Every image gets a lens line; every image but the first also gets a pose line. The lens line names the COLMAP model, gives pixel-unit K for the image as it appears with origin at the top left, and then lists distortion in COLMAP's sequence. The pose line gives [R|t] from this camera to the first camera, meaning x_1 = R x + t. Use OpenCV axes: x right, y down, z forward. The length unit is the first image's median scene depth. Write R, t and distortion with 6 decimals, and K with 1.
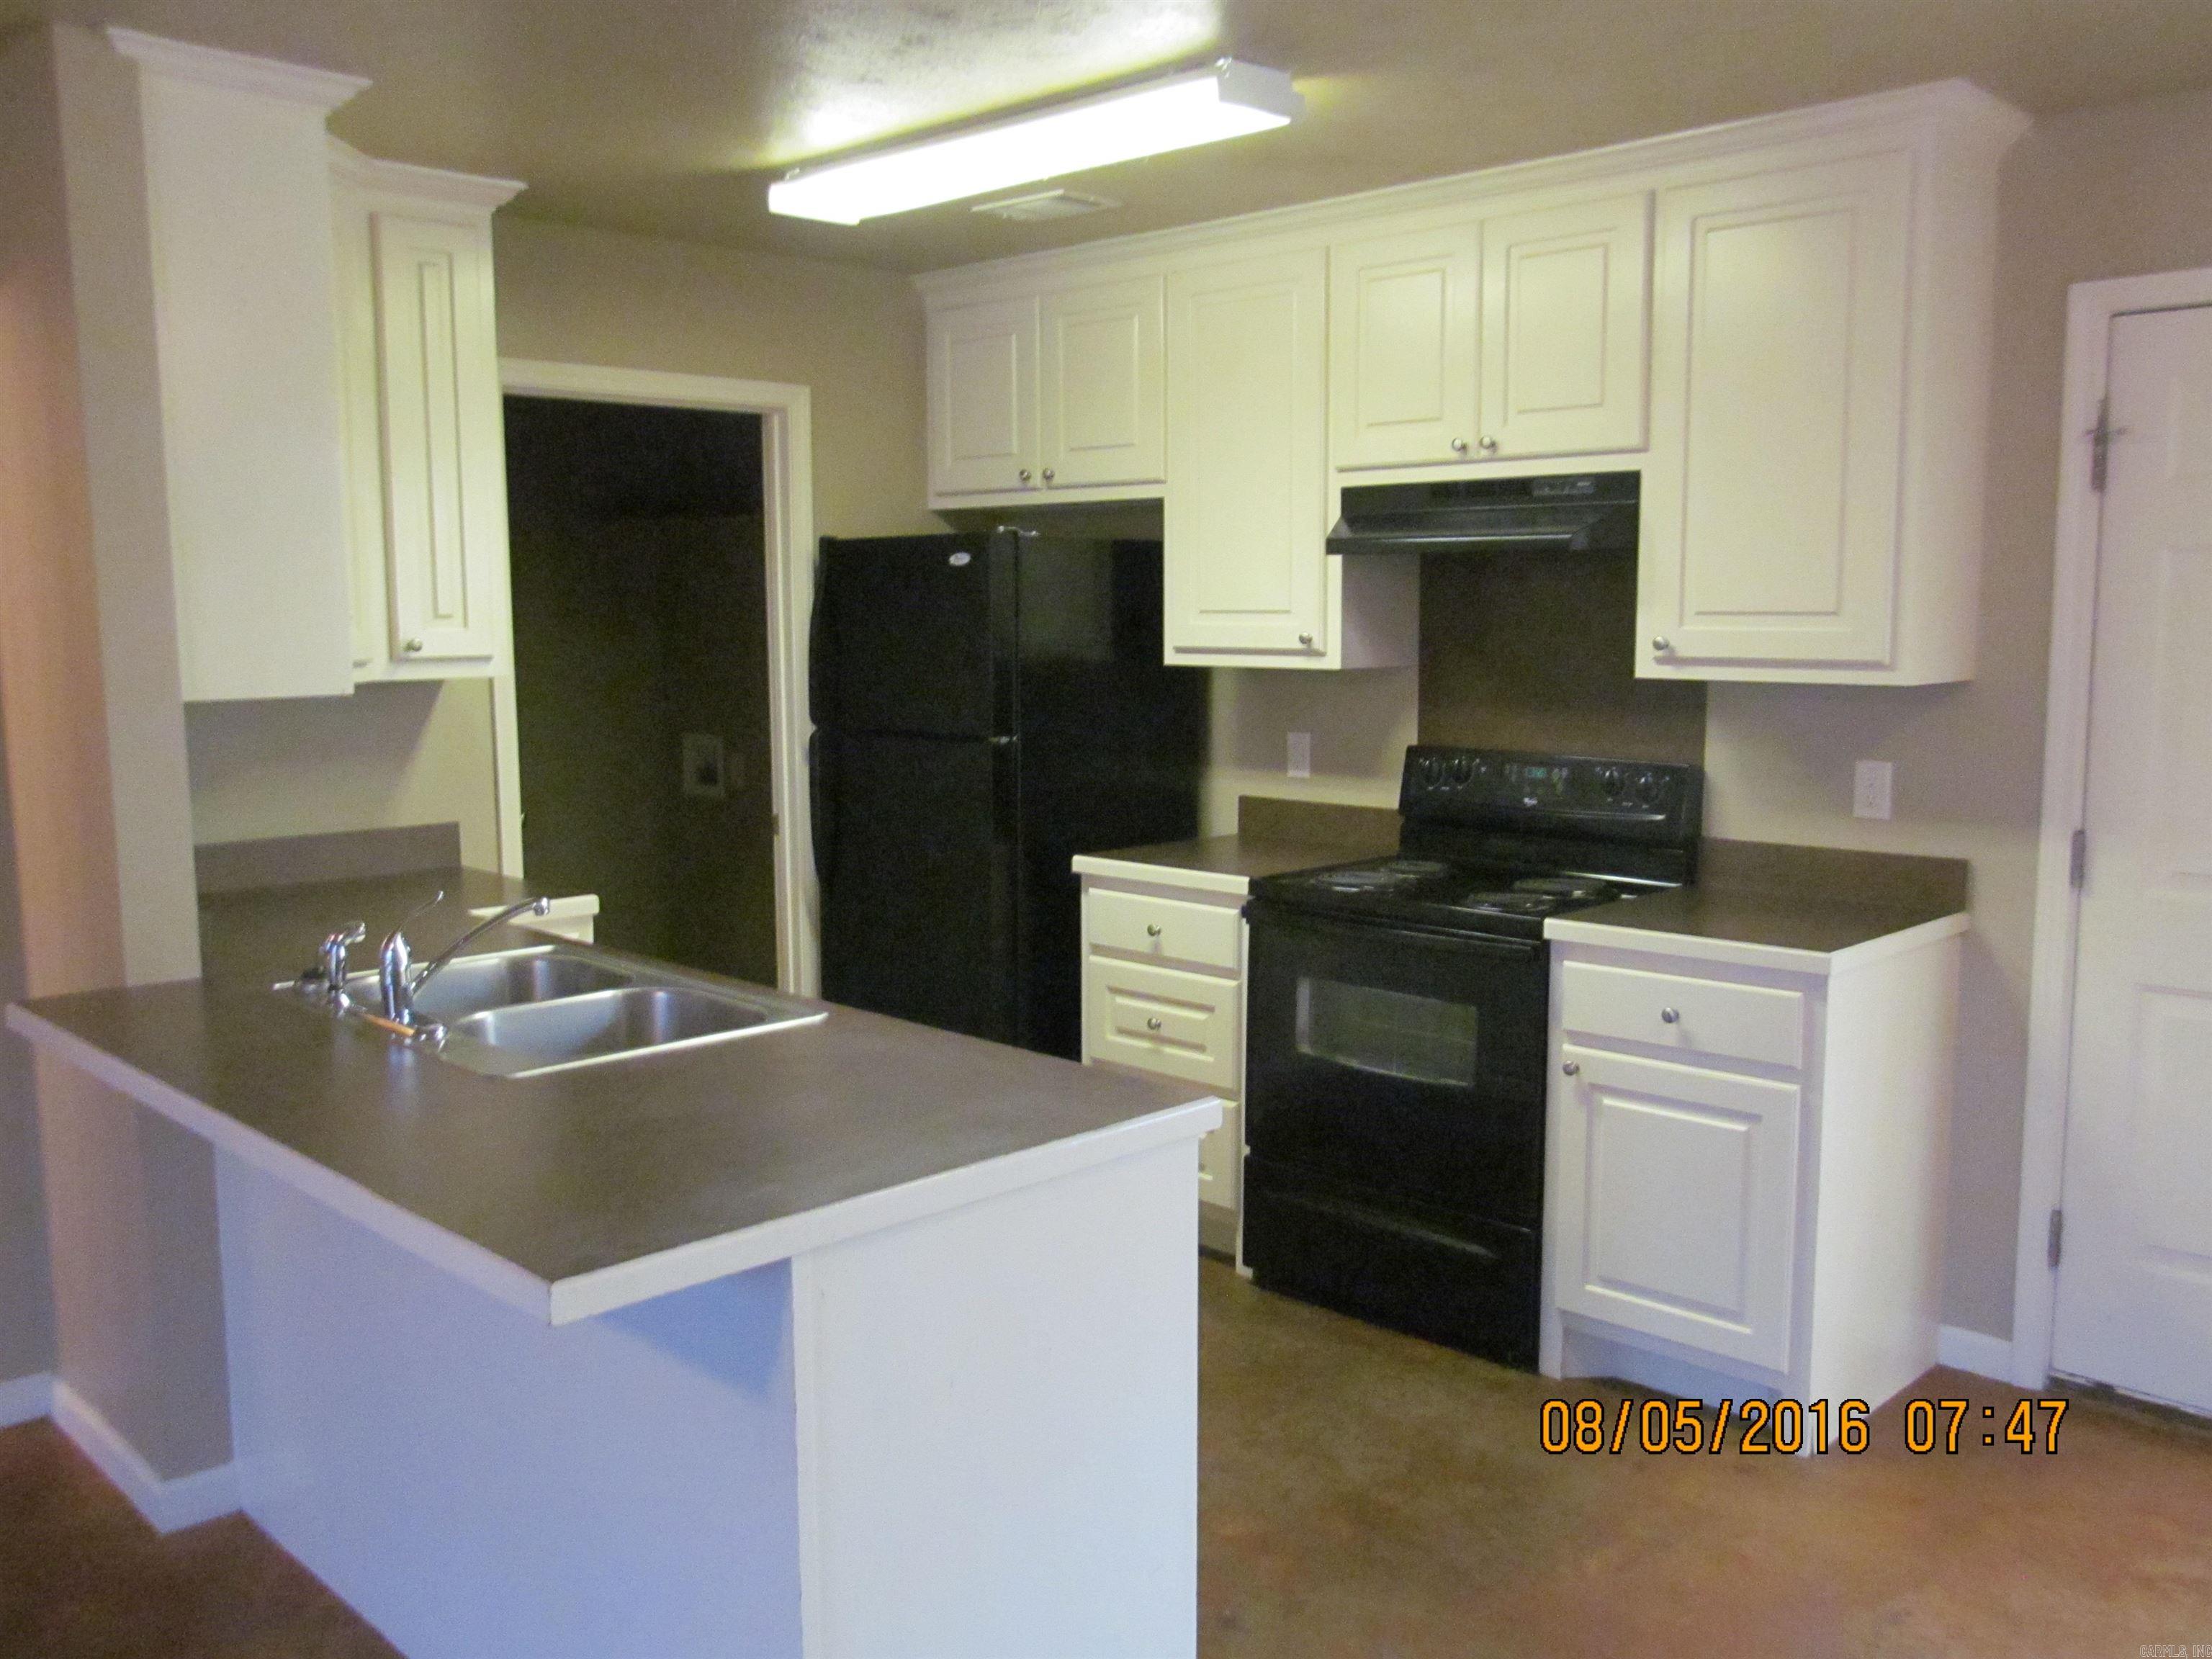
lens RADIAL K [[1906.7, 0, 1094.6], [0, 1906.7, 836.4], [0, 0, 1]] dist [-0.016945, 0.012319]
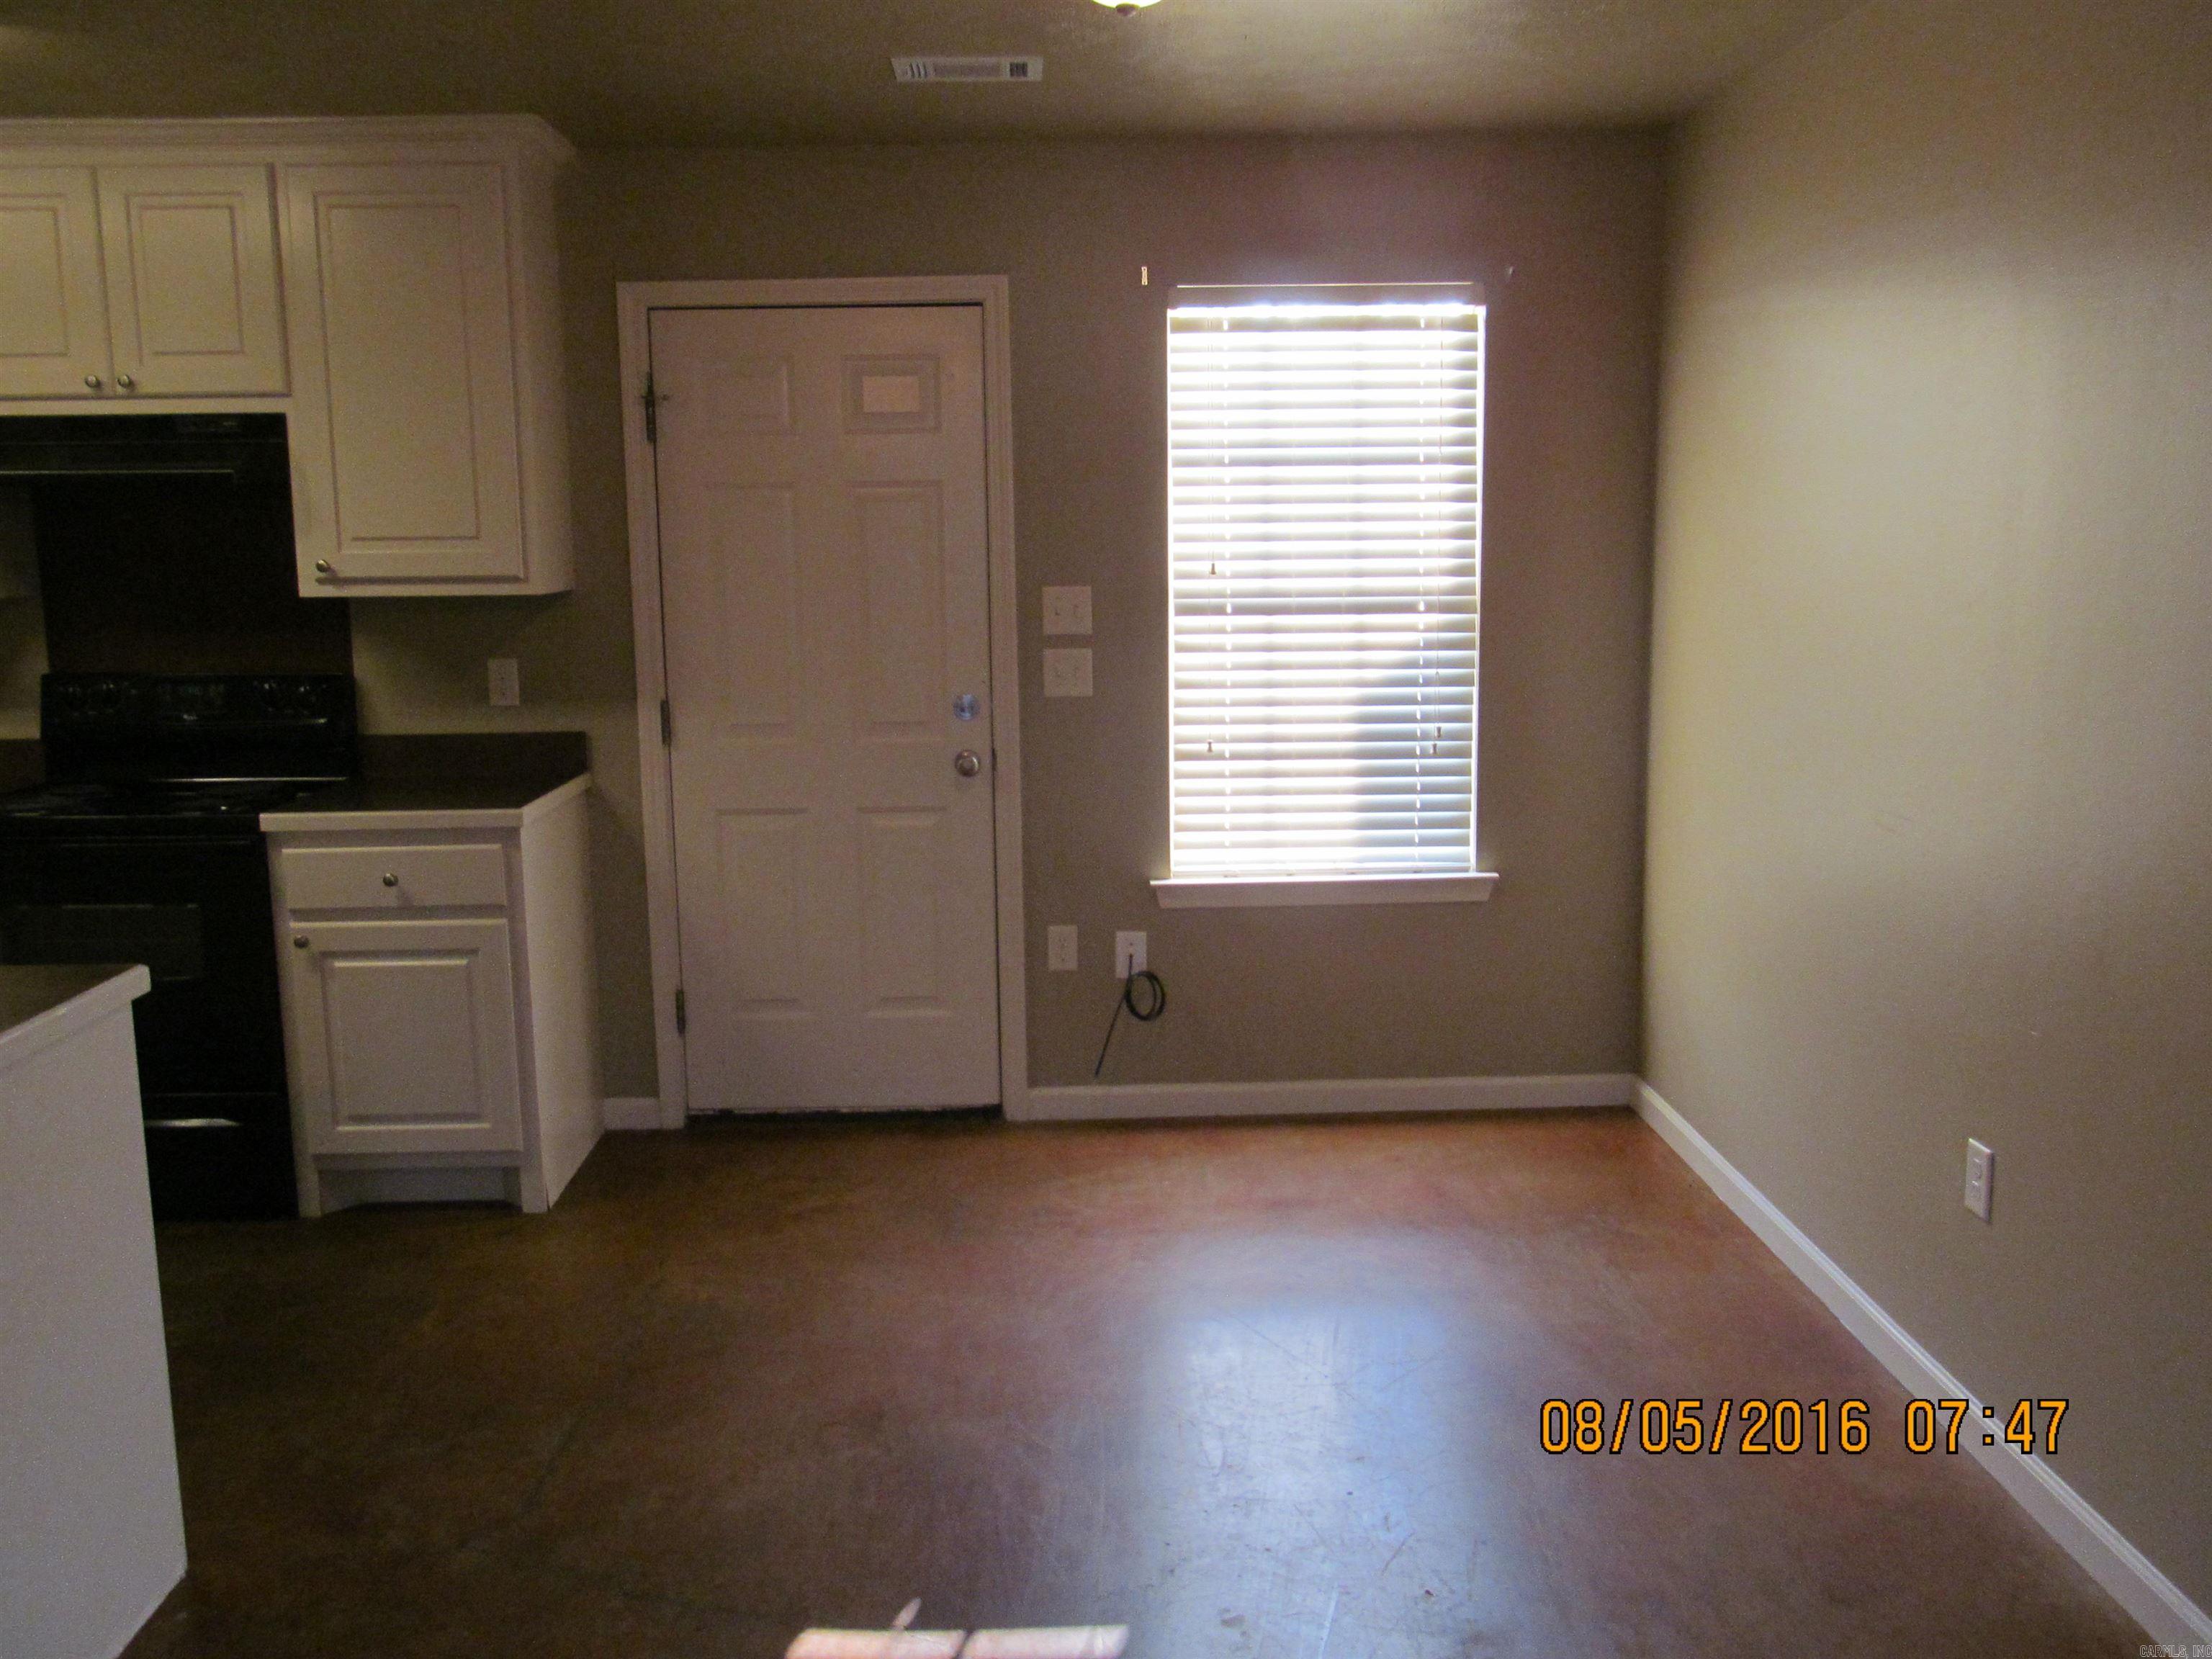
lens RADIAL K [[1906.7, 0, 1094.6], [0, 1906.7, 836.4], [0, 0, 1]] dist [-0.016945, 0.012319]
pose [[0.687046, -0.118981, 0.716806, -0.225336], [0.096283, 0.992711, 0.072492, 0.022086], [-0.720206, 0.019210, 0.693494, -0.125967]]
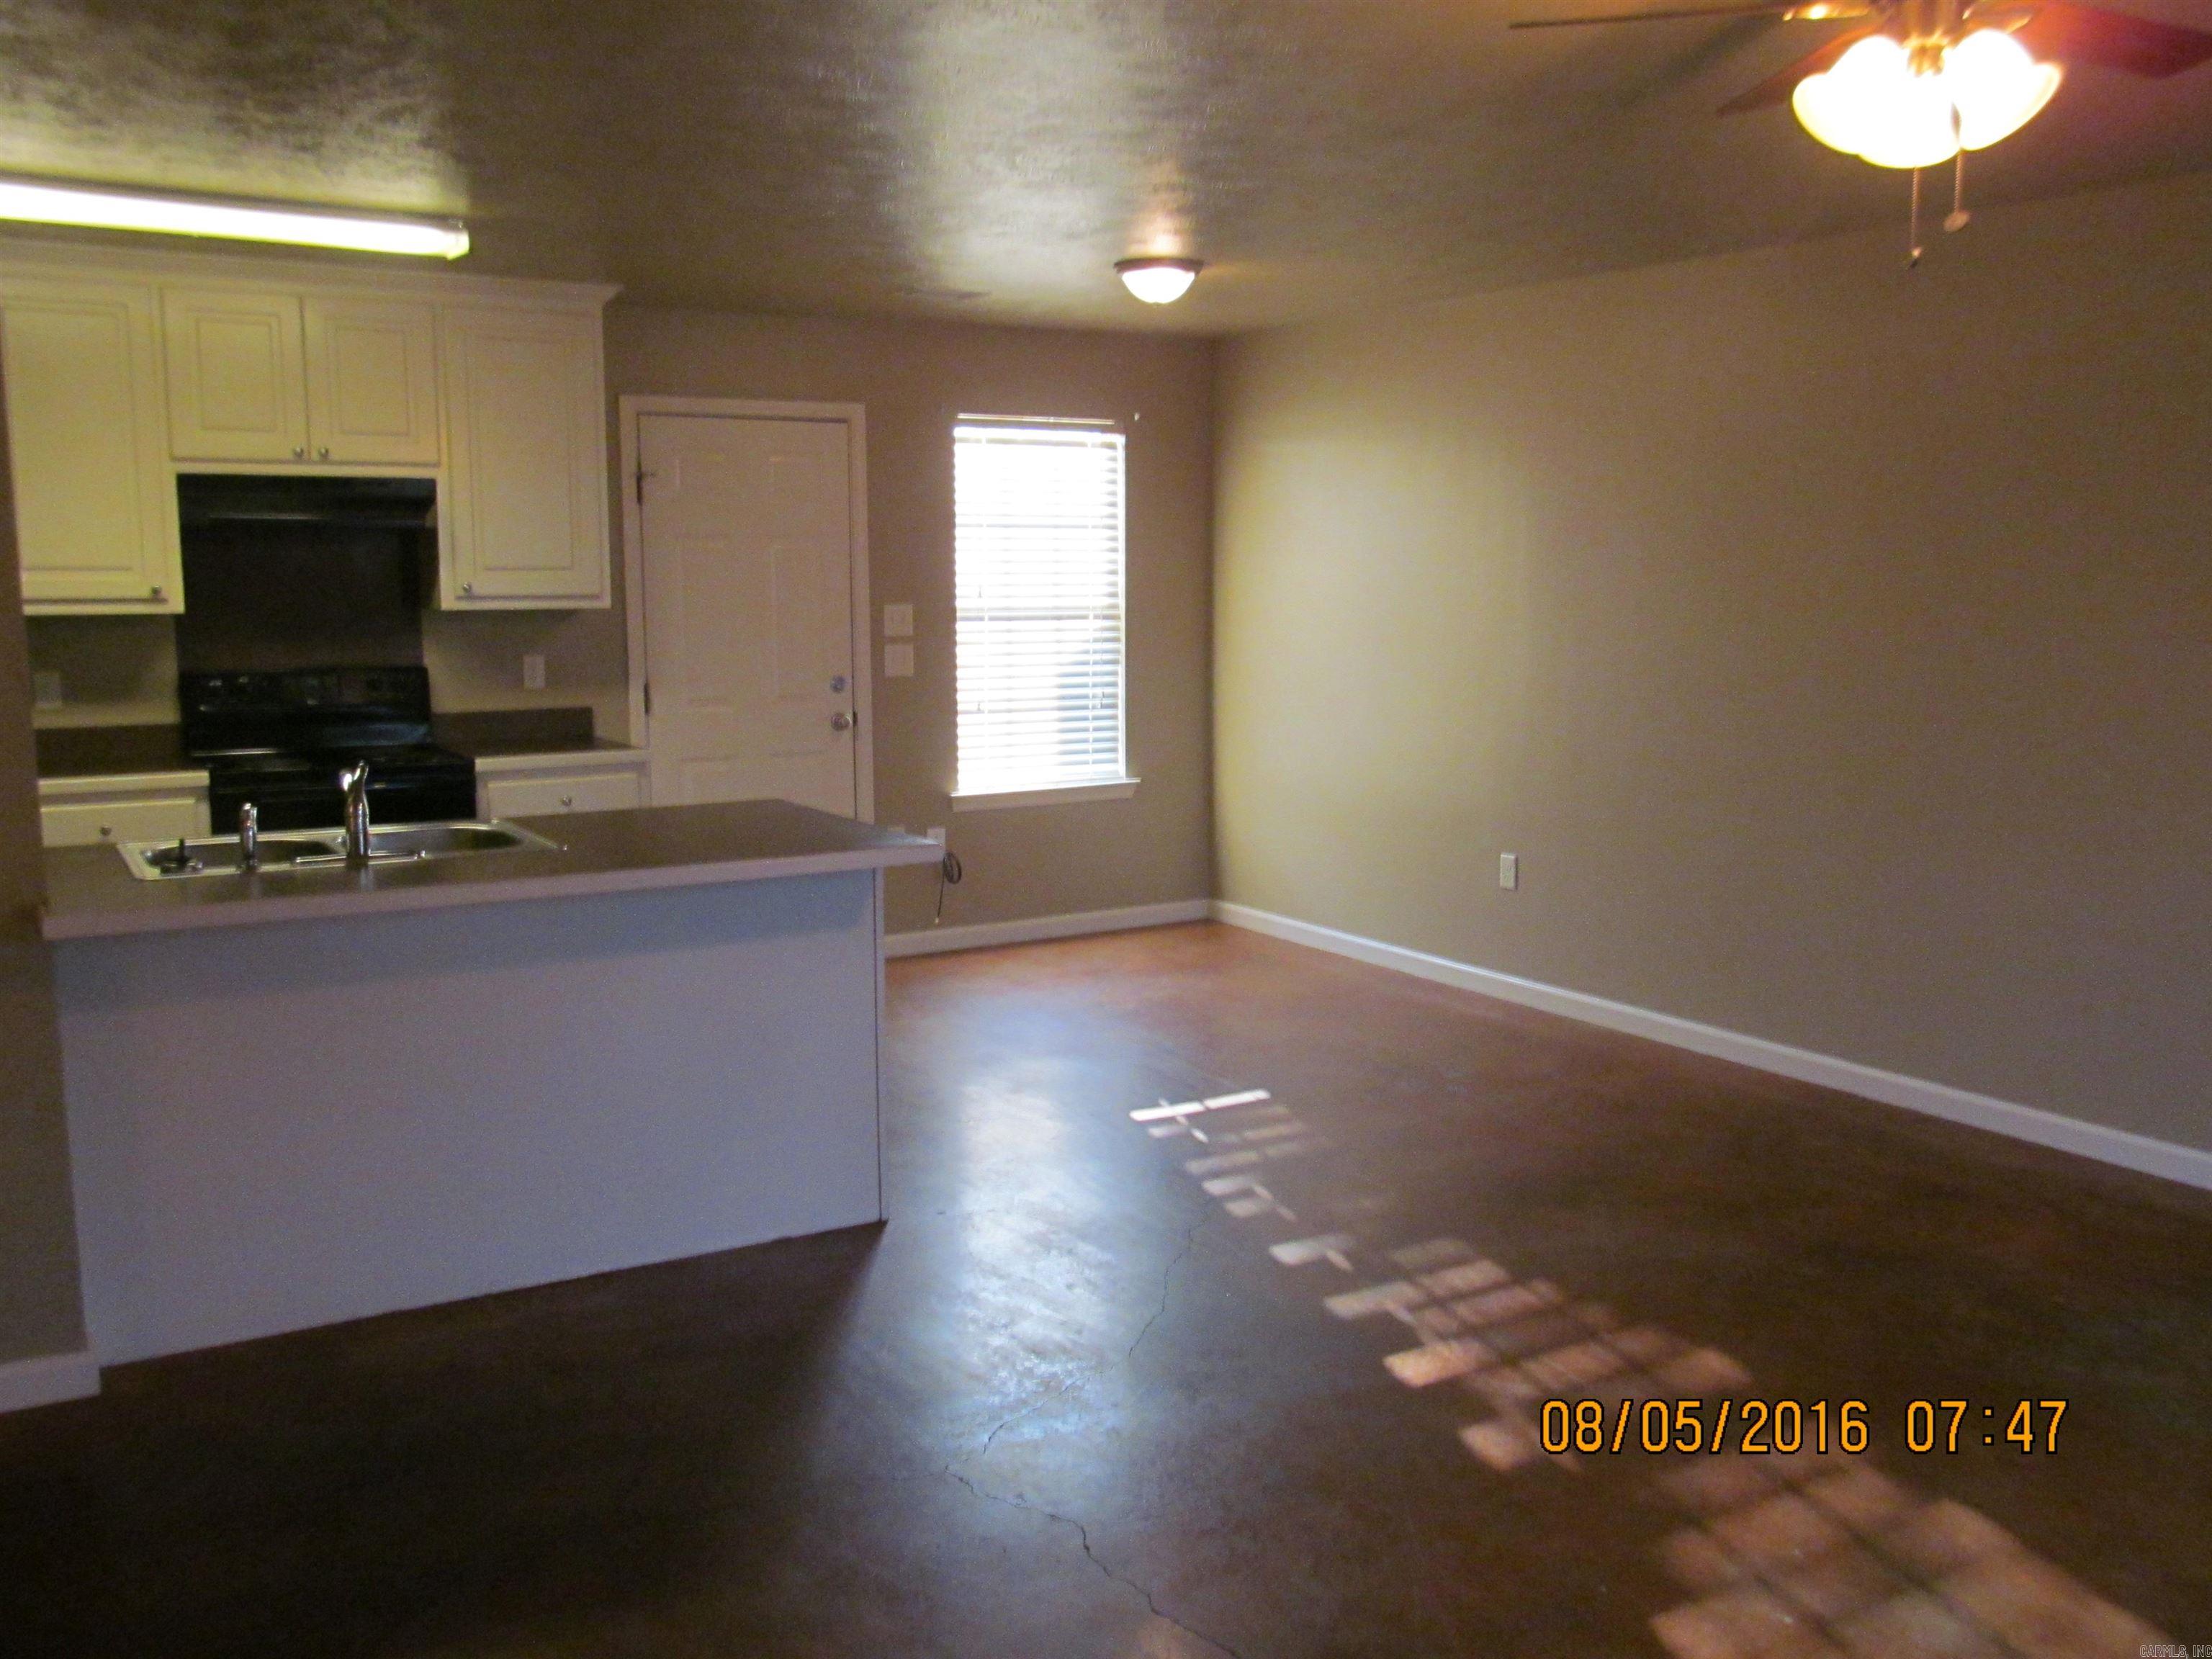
lens RADIAL K [[1906.7, 0, 1094.6], [0, 1906.7, 836.4], [0, 0, 1]] dist [-0.016945, 0.012319]
pose [[0.226013, -0.129755, 0.965444, -1.177177], [0.119813, 0.987267, 0.104640, 0.002454], [-0.966728, 0.092023, 0.238681, 0.119650]]
